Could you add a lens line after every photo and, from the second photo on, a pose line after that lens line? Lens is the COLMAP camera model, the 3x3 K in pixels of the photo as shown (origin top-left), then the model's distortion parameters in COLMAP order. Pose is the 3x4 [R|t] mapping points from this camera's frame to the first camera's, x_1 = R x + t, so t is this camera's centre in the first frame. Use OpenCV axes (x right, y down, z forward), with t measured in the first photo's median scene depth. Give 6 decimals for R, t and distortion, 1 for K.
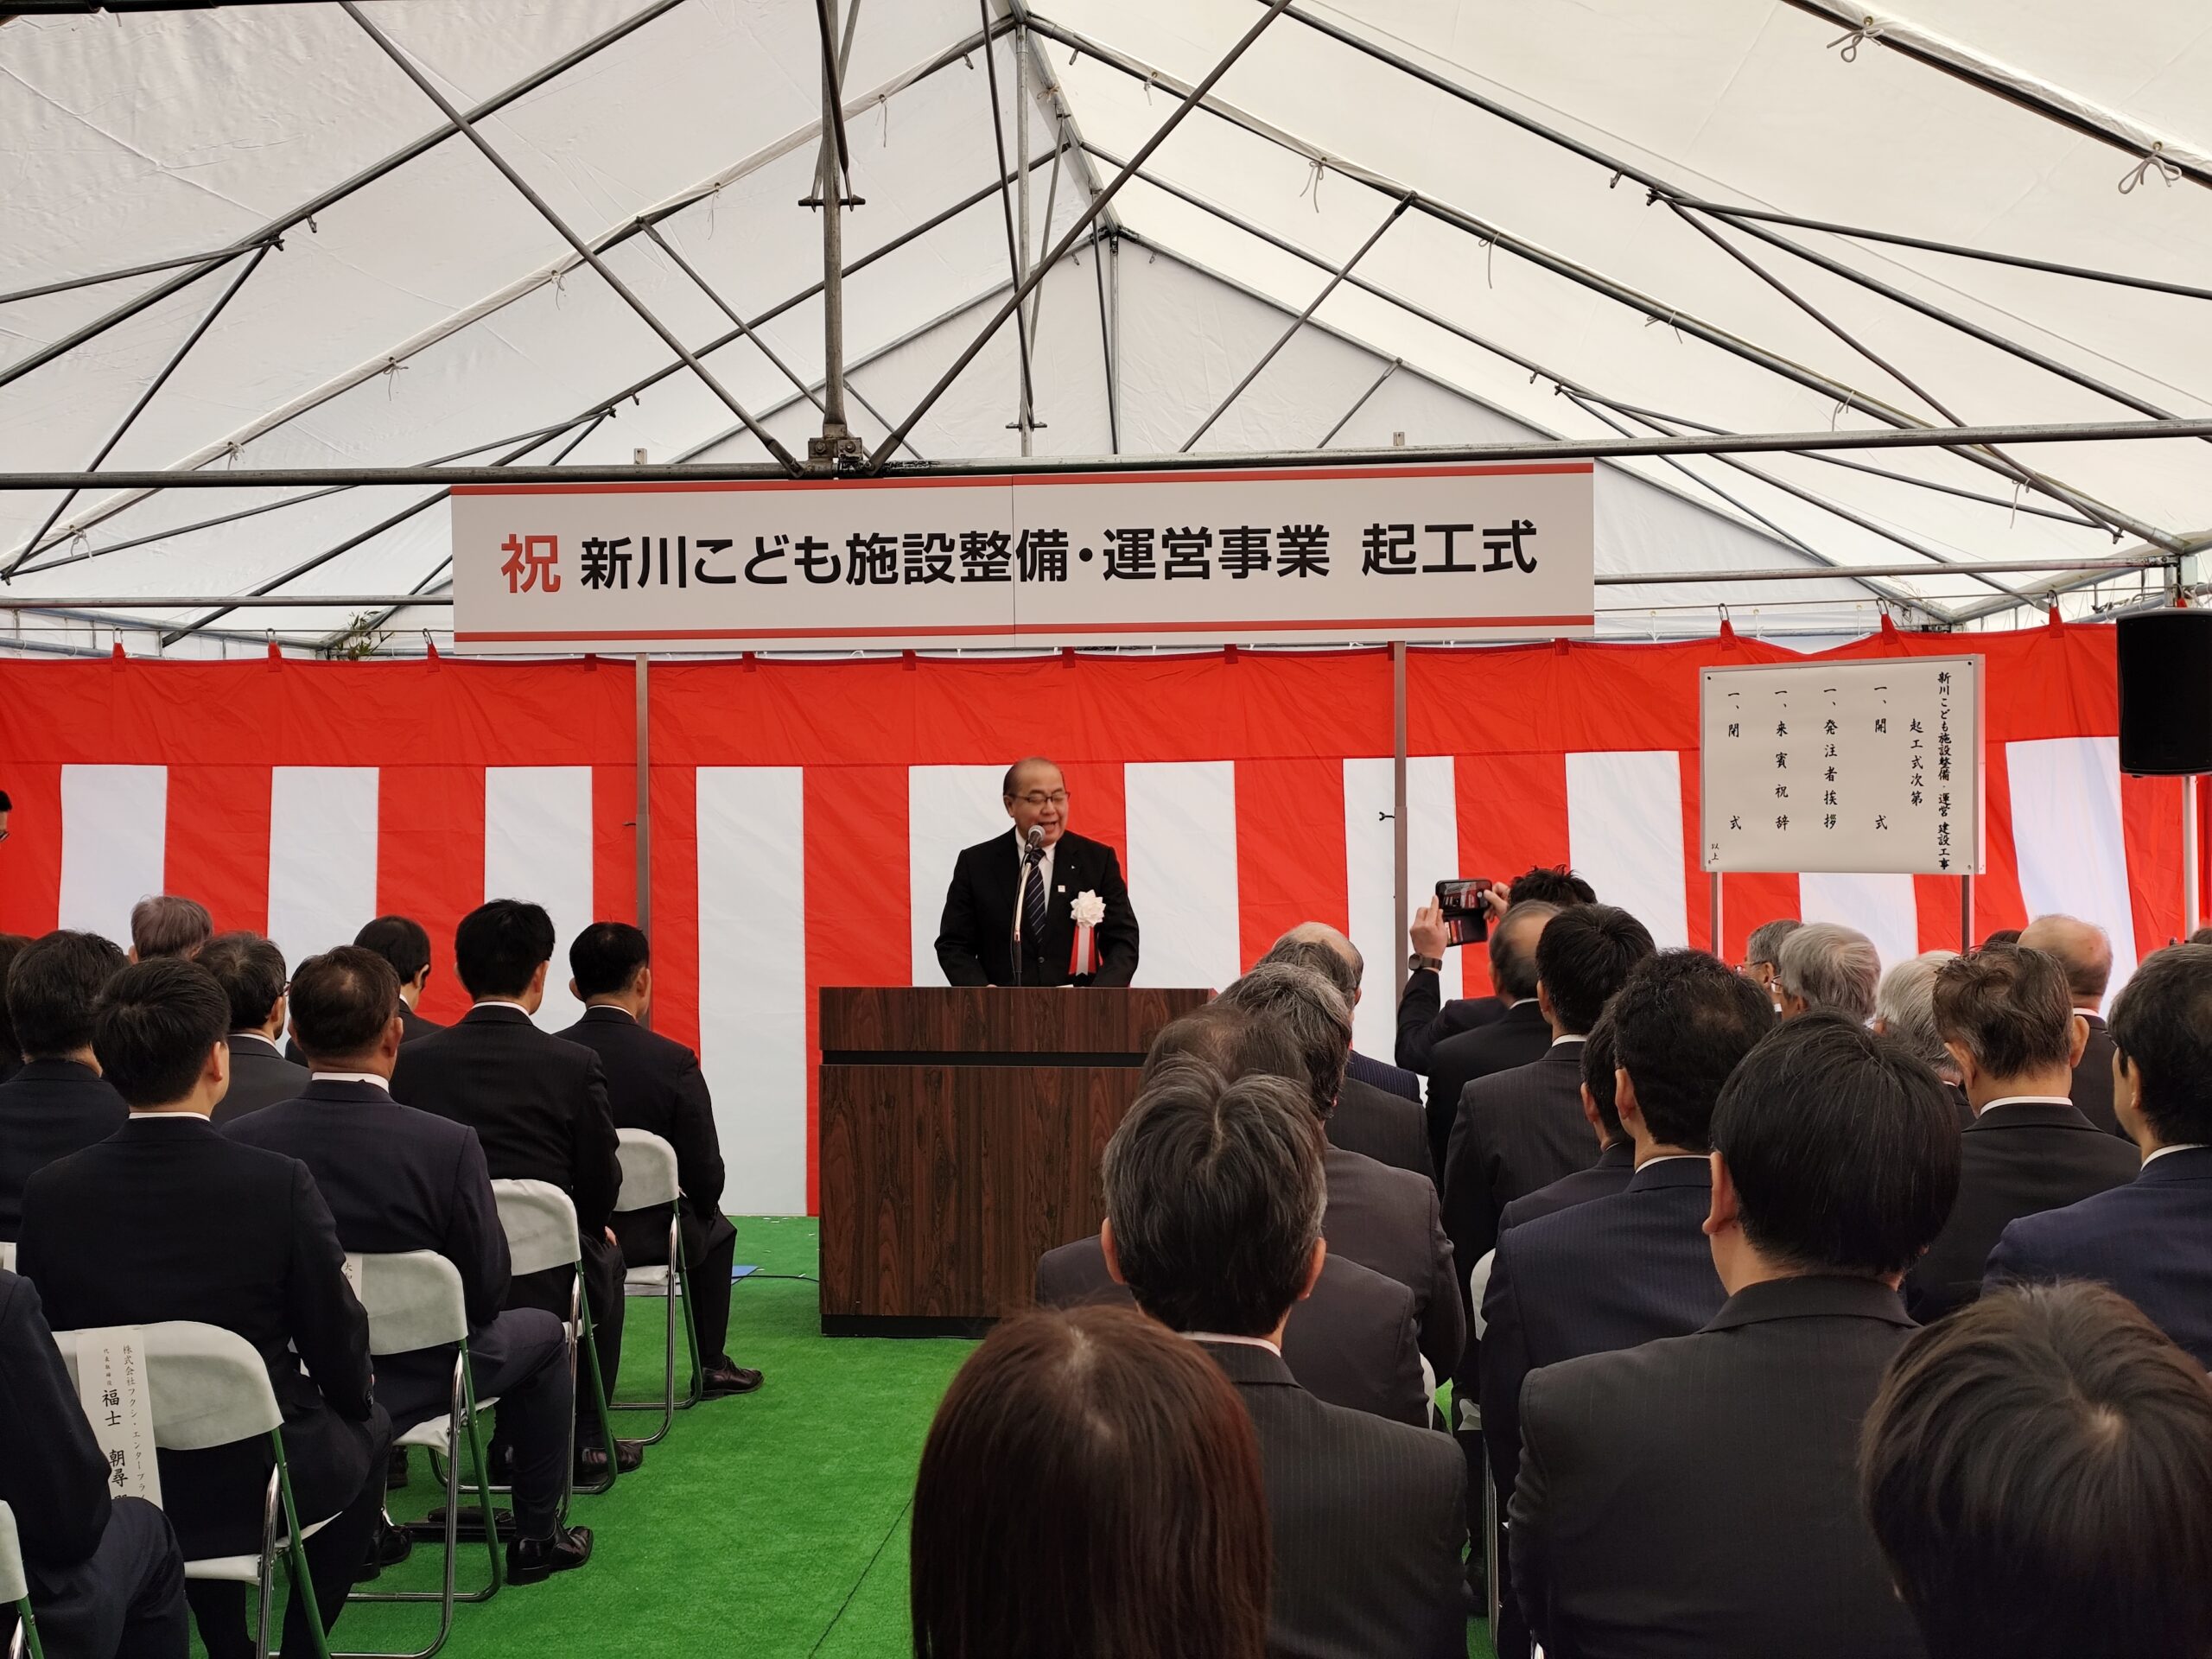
lens RADIAL K [[2973.4, 0, 1106.0], [0, 2973.4, 829.5], [0, 0, 1]] dist [0.135419, -0.462847]
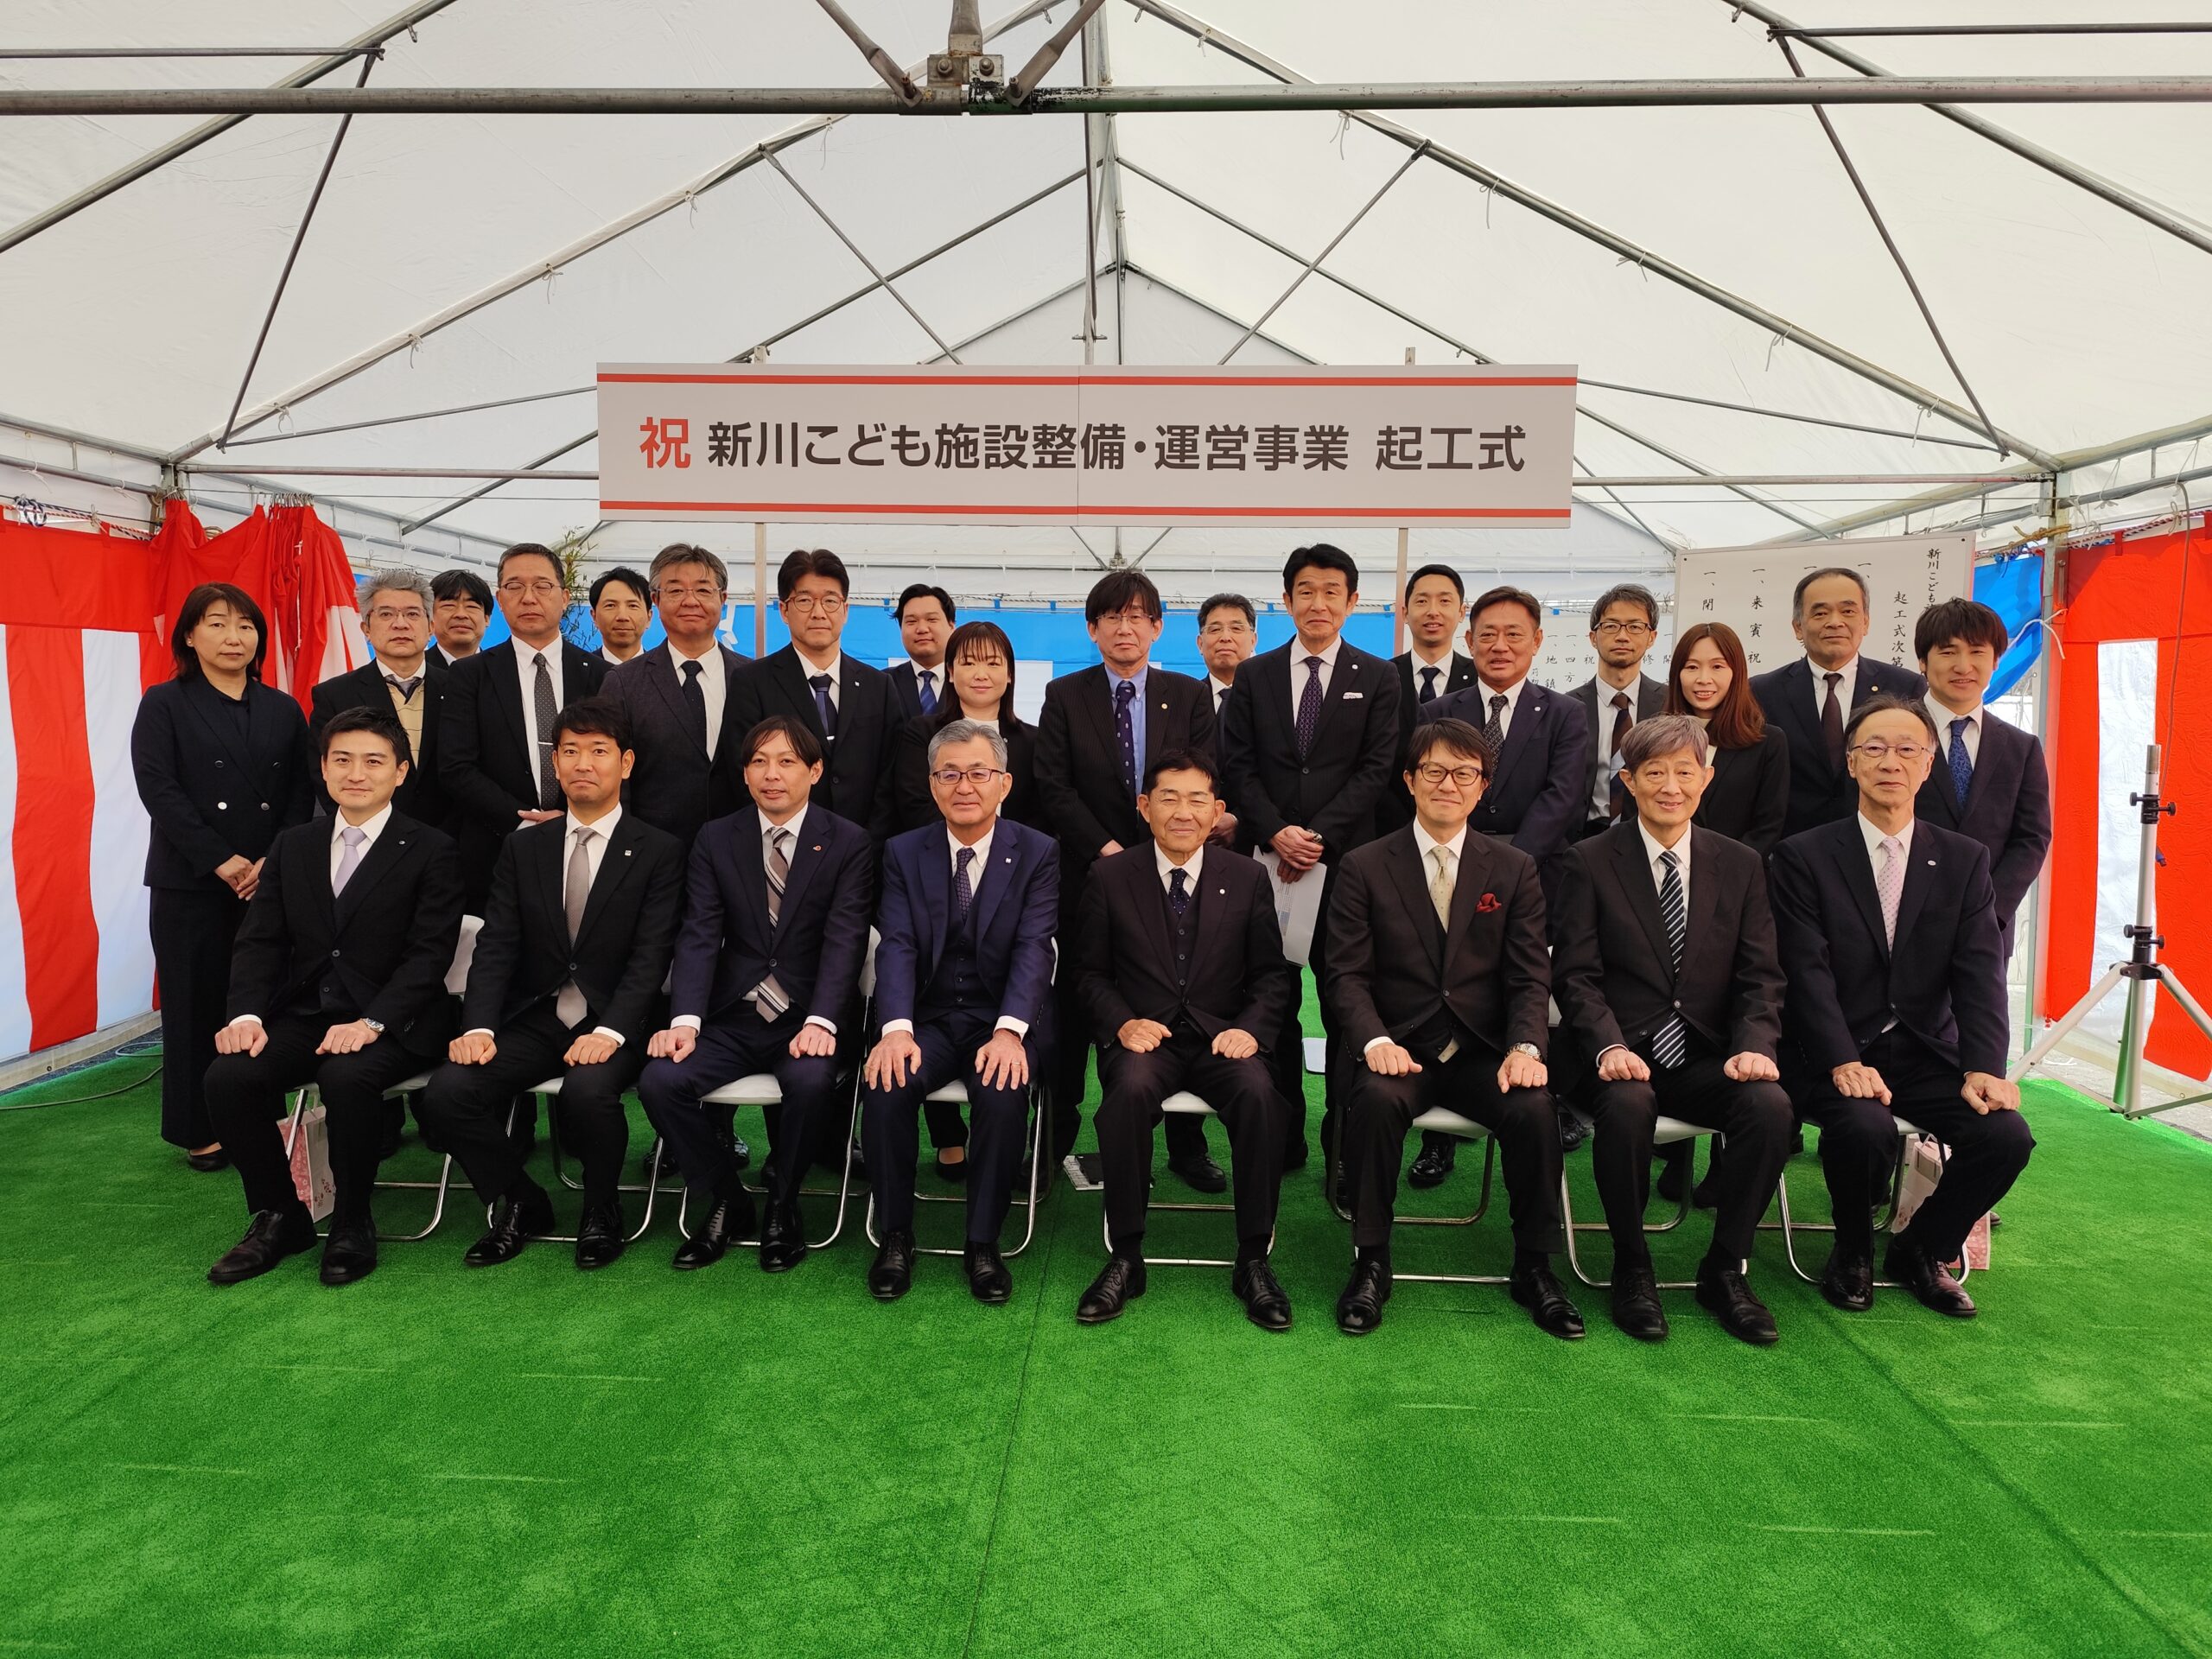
lens RADIAL K [[1498.4, 0, 1106.0], [0, 1498.4, 829.5], [0, 0, 1]] dist [0.012470, 0.000062]
pose [[0.998700, 0.020348, 0.046737, -0.044770], [-0.023560, 0.997322, 0.069241, 0.017650], [-0.045203, -0.070252, 0.996505, 0.400002]]
